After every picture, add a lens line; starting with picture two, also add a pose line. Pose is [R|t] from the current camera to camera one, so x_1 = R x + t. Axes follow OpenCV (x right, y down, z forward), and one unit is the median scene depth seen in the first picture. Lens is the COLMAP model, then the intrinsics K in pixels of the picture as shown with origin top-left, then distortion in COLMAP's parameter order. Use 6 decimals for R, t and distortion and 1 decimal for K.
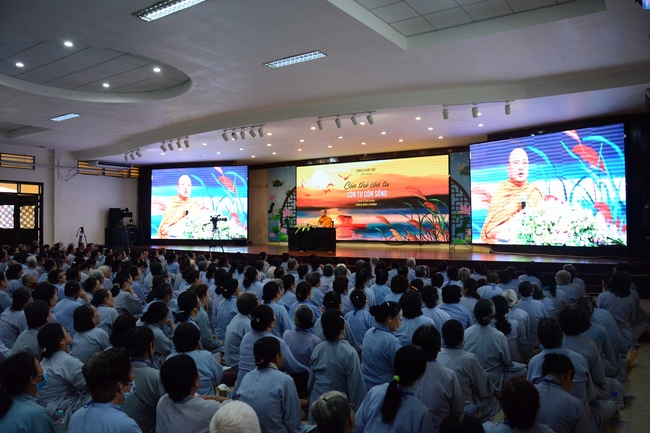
lens RADIAL K [[510.4, 0, 330.9], [0, 510.4, 228.6], [0, 0, 1]] dist [-0.081632, 0.027882]
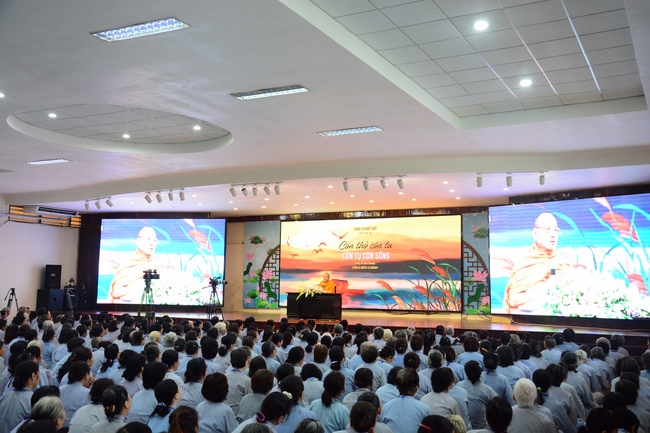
lens RADIAL K [[677.2, 0, 333.7], [0, 677.2, 239.2], [0, 0, 1]] dist [0.059585, 0.000000]
pose [[0.992778, 0.025813, 0.117153, -0.131802], [-0.016447, 0.996642, -0.080219, -0.001121], [-0.118830, 0.077713, 0.989869, -0.169297]]
